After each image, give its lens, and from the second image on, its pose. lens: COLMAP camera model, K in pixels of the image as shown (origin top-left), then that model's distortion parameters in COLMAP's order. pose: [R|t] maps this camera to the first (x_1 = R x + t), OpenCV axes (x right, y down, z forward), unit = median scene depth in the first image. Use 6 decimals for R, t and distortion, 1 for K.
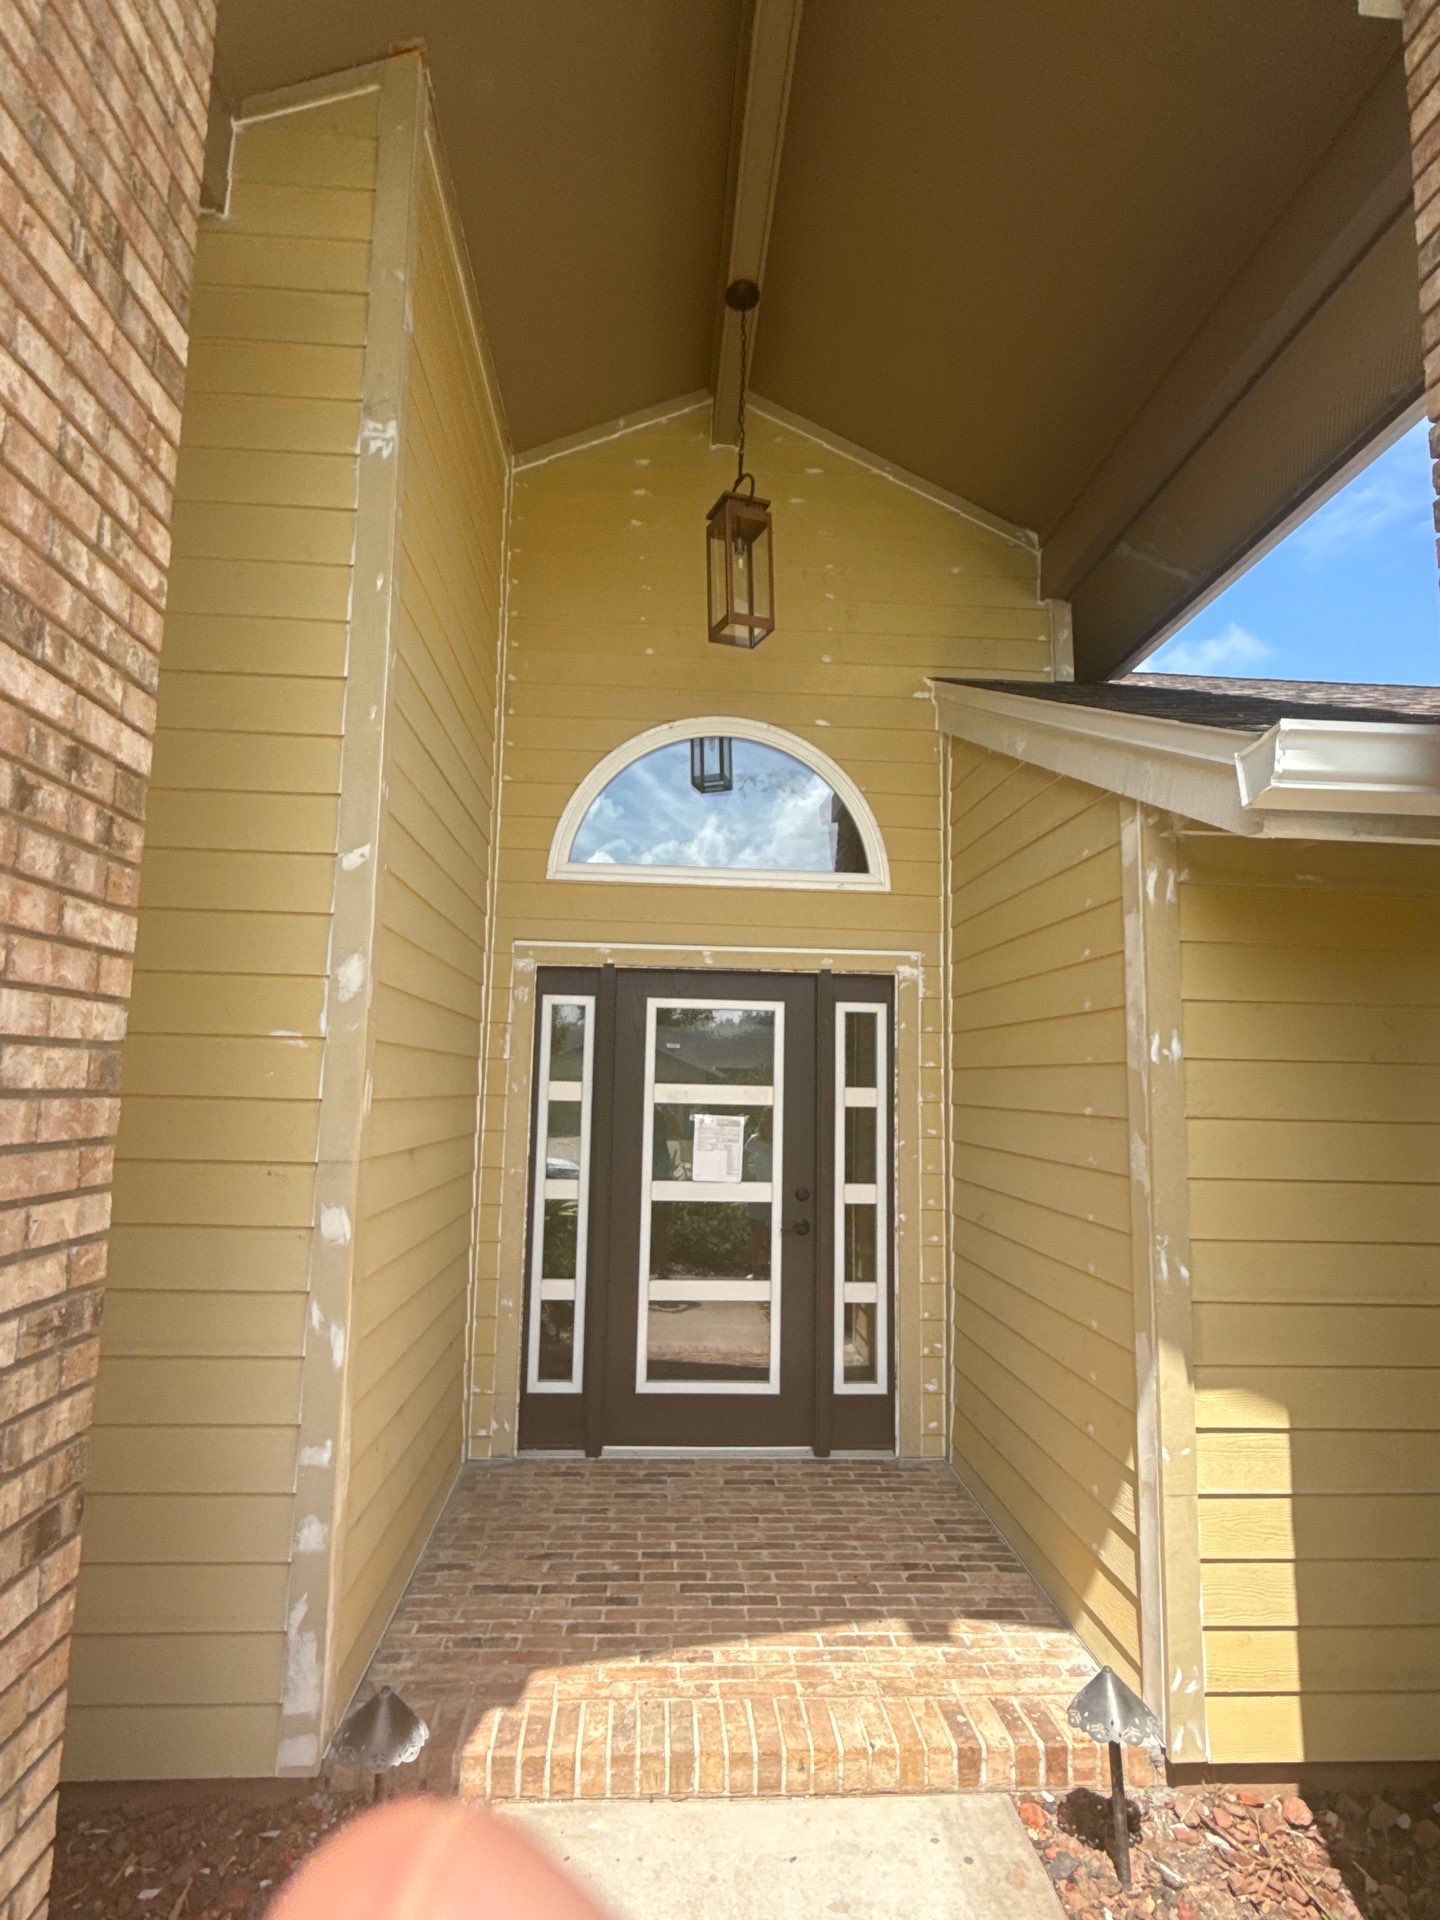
lens RADIAL K [[1021.3, 0, 718.4], [0, 1021.3, 964.2], [0, 0, 1]] dist [-0.000155, 0.001303]
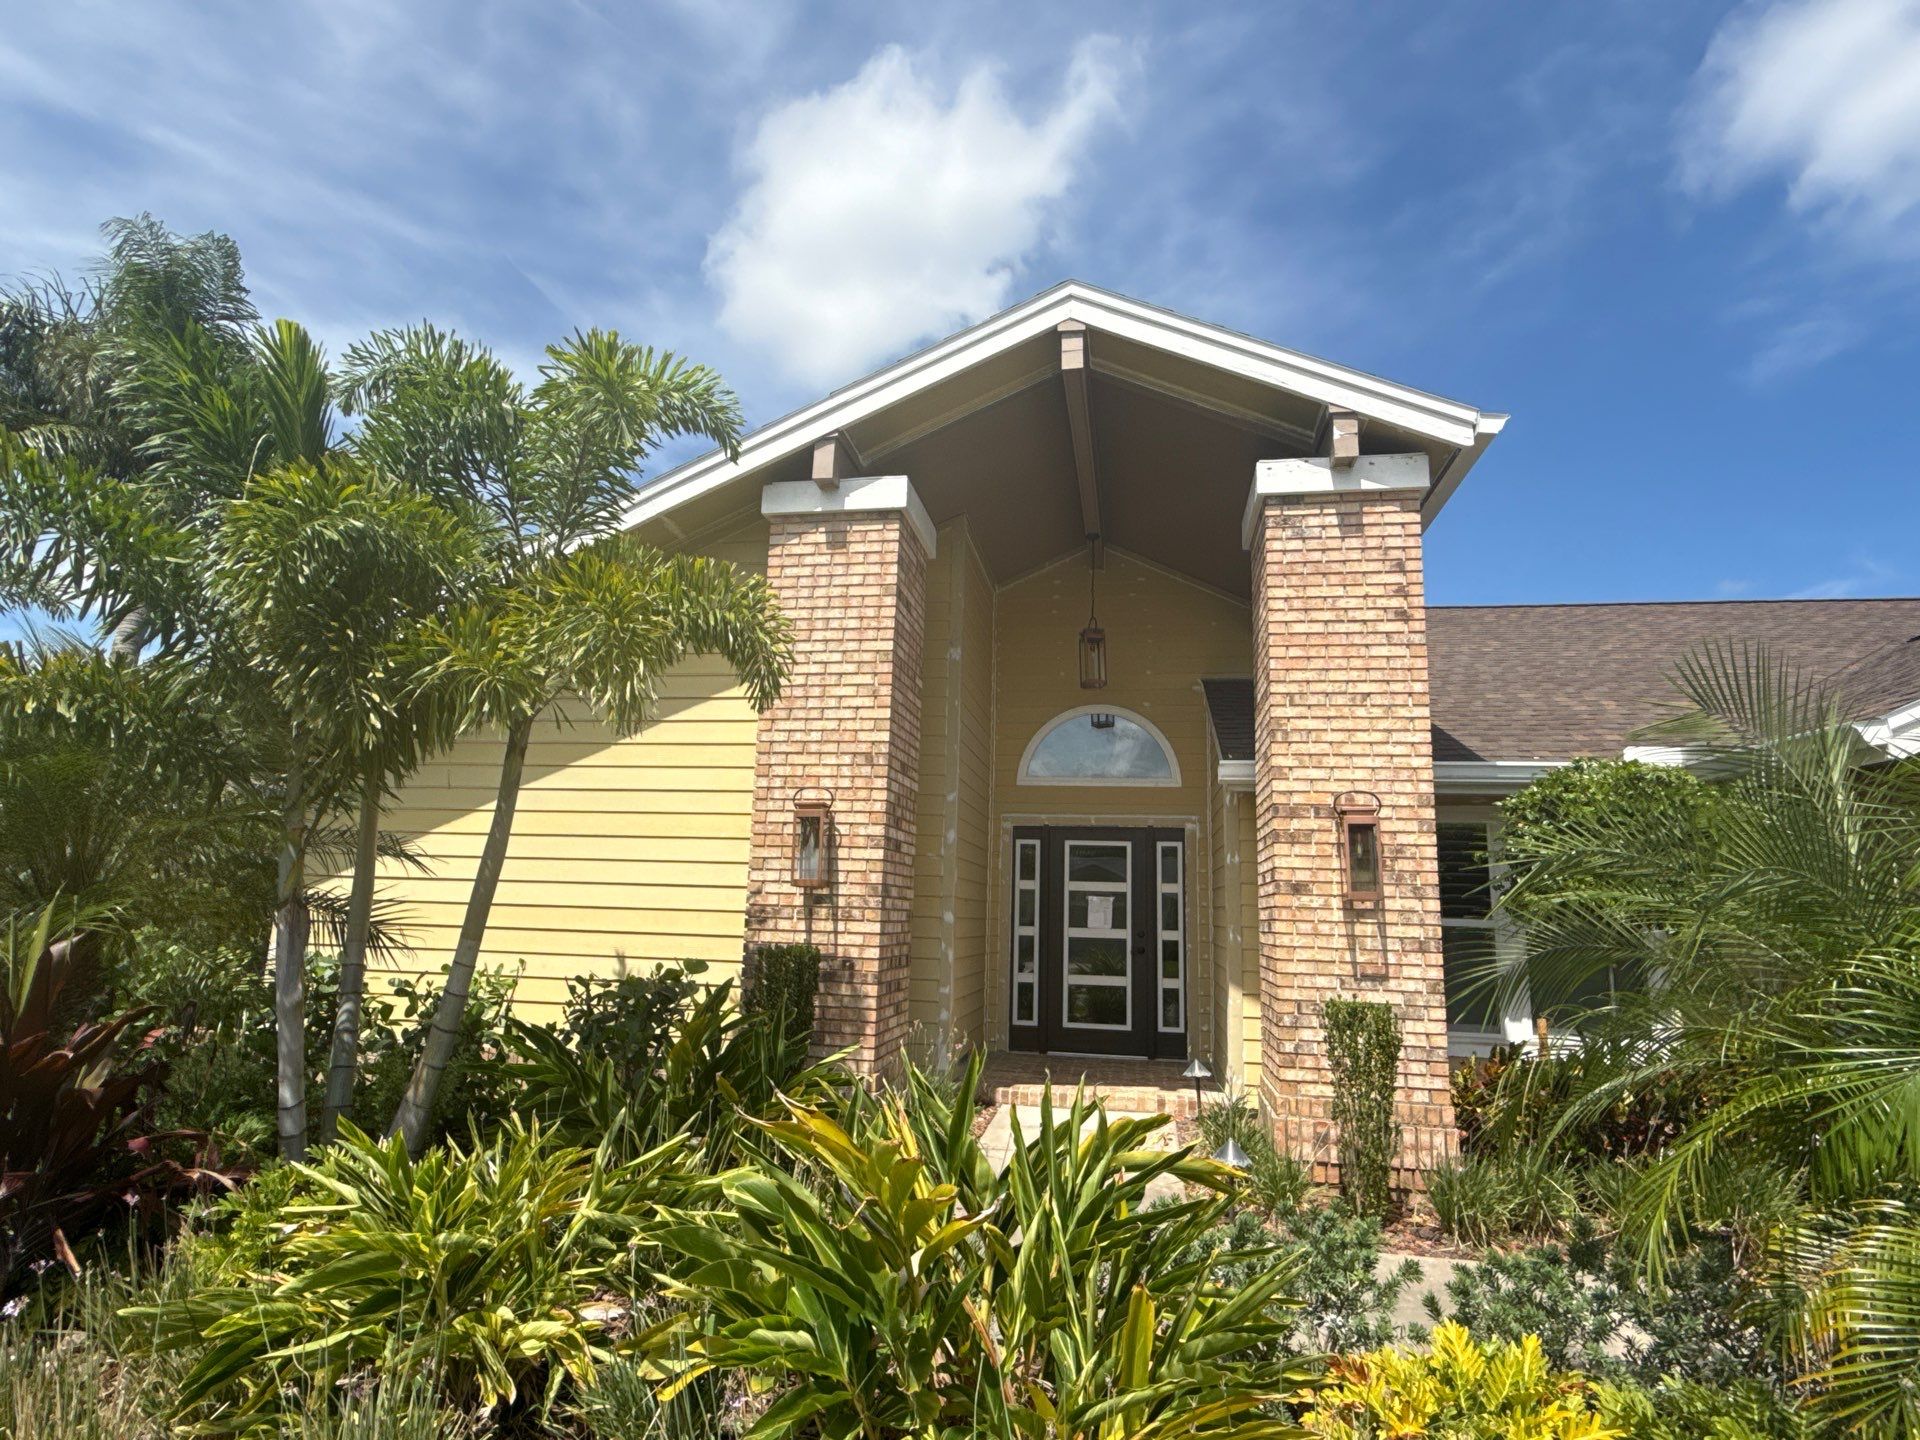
lens RADIAL K [[1021.3, 0, 964.0], [0, 1021.3, 726.4], [0, 0, 1]] dist [-0.000155, 0.001303]
pose [[0.973199, -0.033630, -0.227493, 0.294387], [0.017627, 0.997248, -0.072017, -0.072838], [0.229289, 0.066076, 0.971113, -1.517122]]
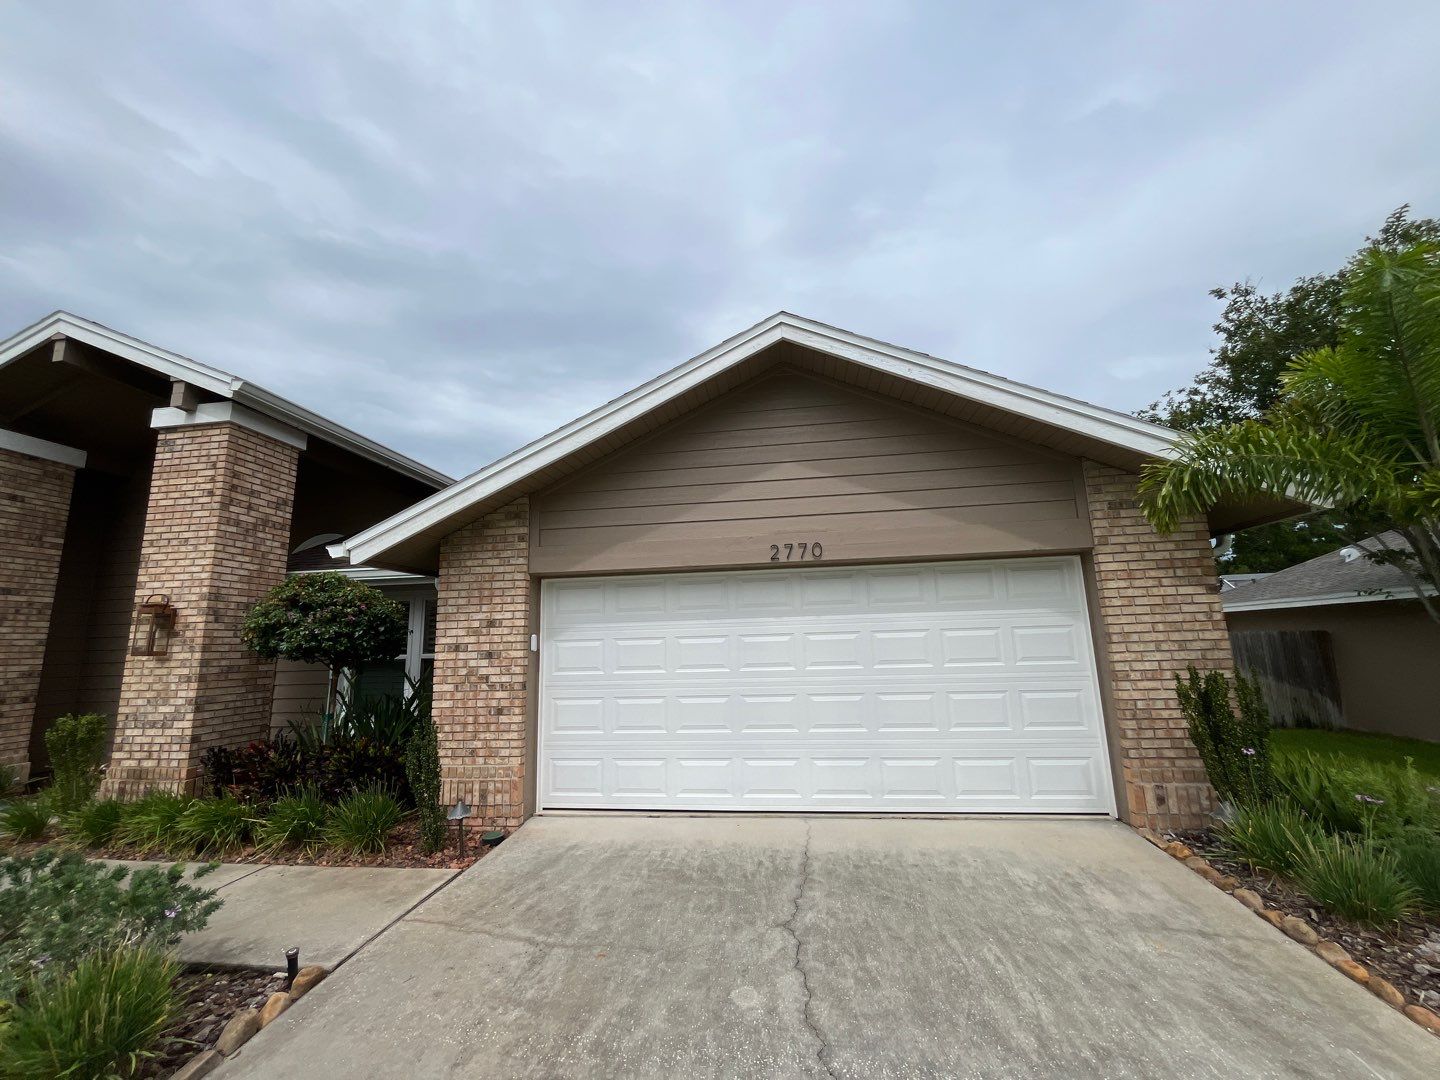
lens RADIAL K [[584.8, 0, 720.0], [0, 584.8, 540.0], [0, 0, 1]] dist [-0.002392, 0.000019]
pose [[0.979104, -0.084533, -0.184959, 2.468819], [0.073267, 0.995064, -0.066936, 0.000681], [0.189705, 0.051986, 0.980464, -1.108726]]
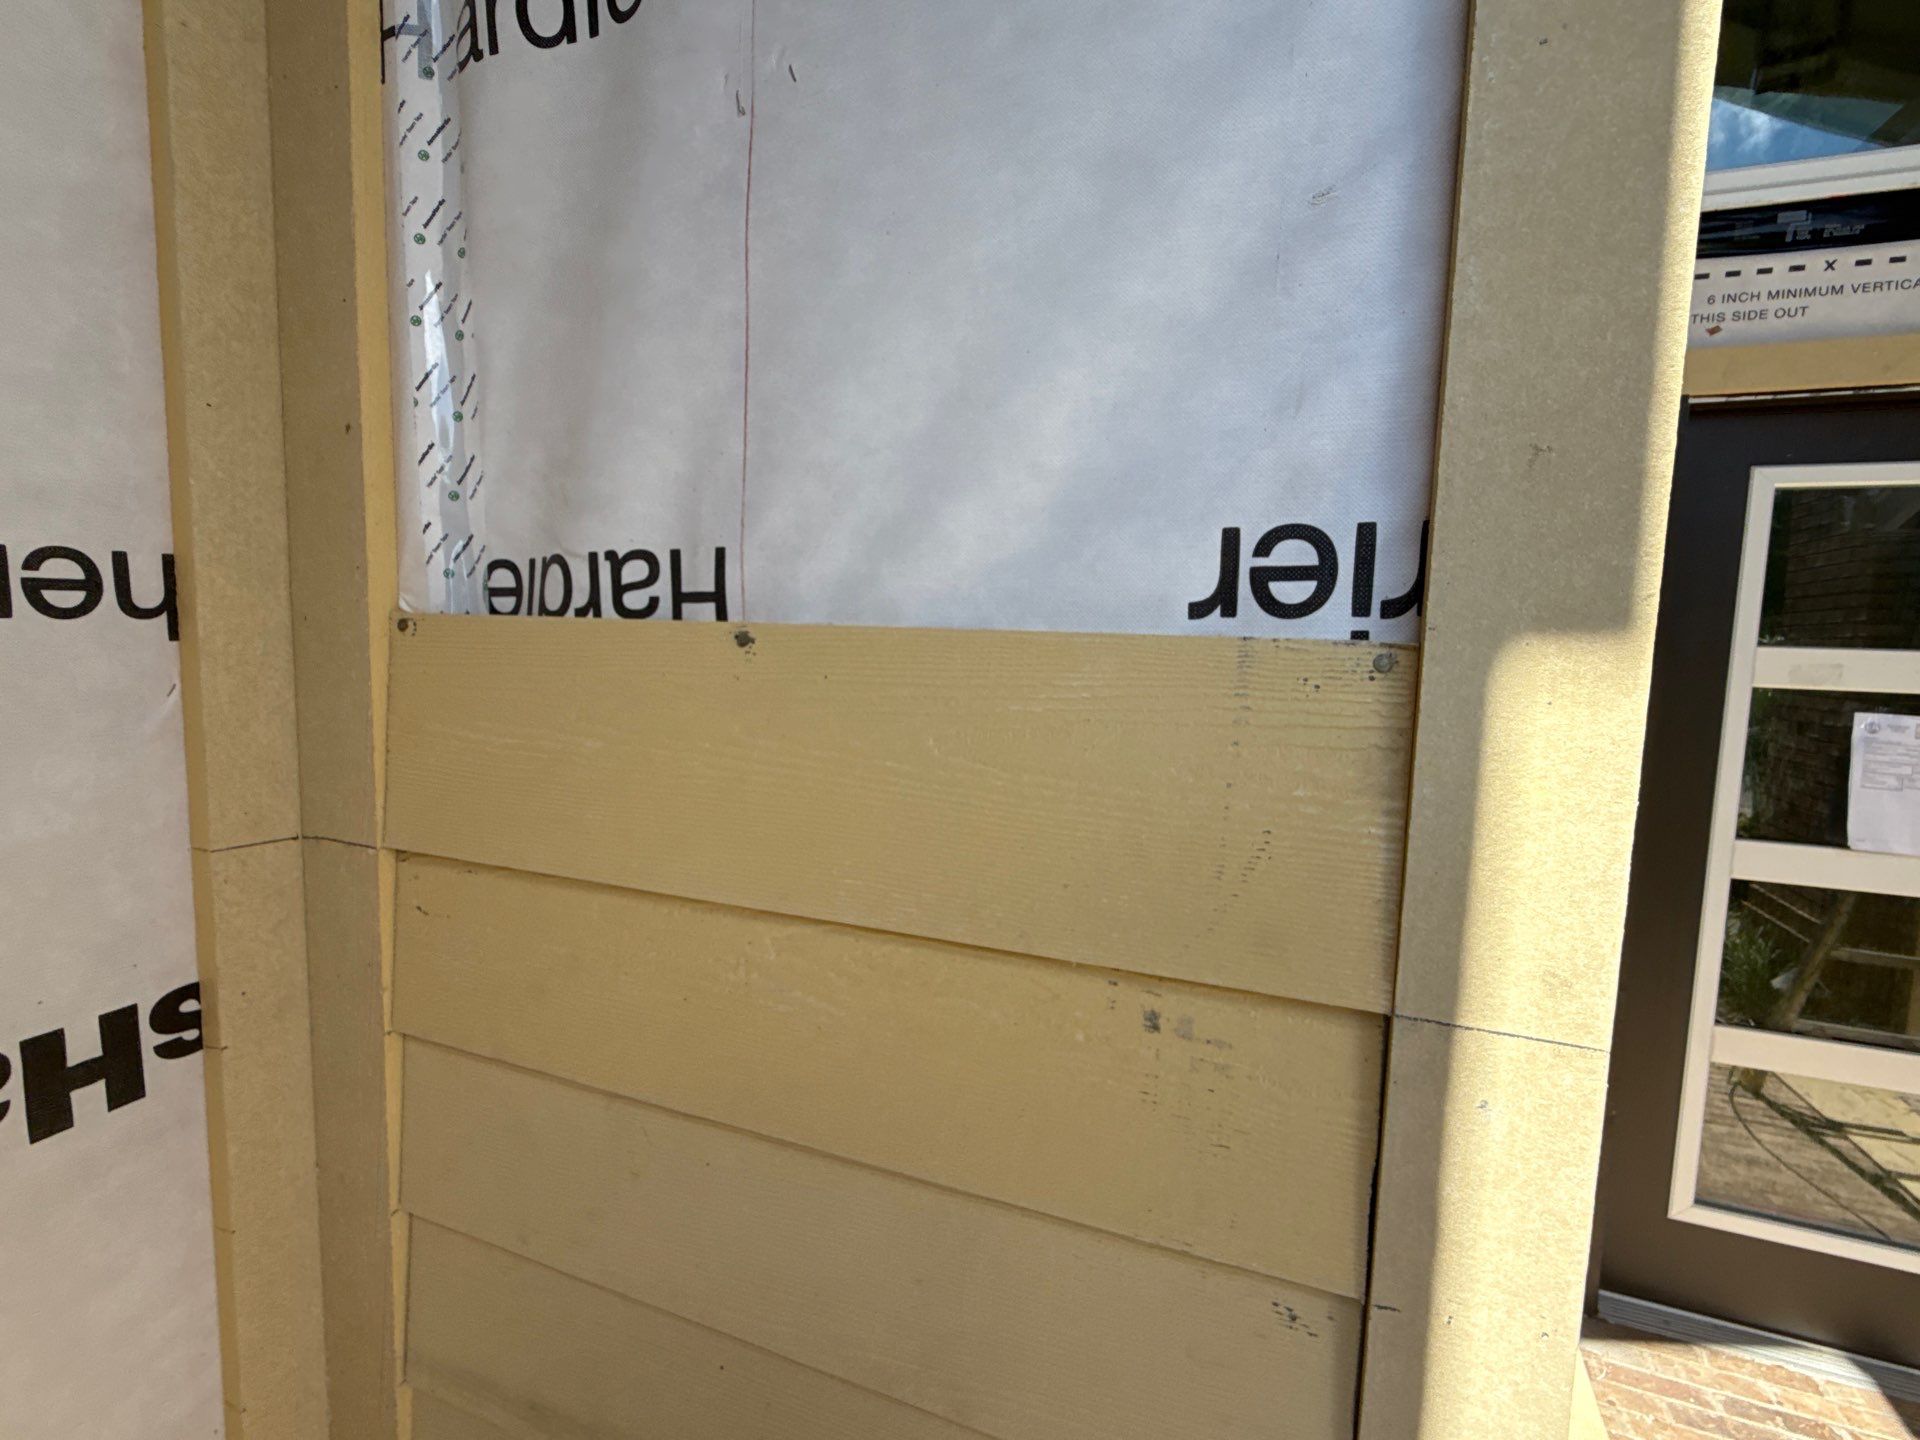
lens RADIAL K [[897.4, 0, 960.0], [0, 897.4, 720.0], [0, 0, 1]] dist [0.003550, 0.000087]
pose [[0.899968, 0.051178, -0.432941, -0.297033], [0.036665, 0.980682, 0.192142, 0.074364], [0.434411, -0.188795, 0.880706, 0.614659]]
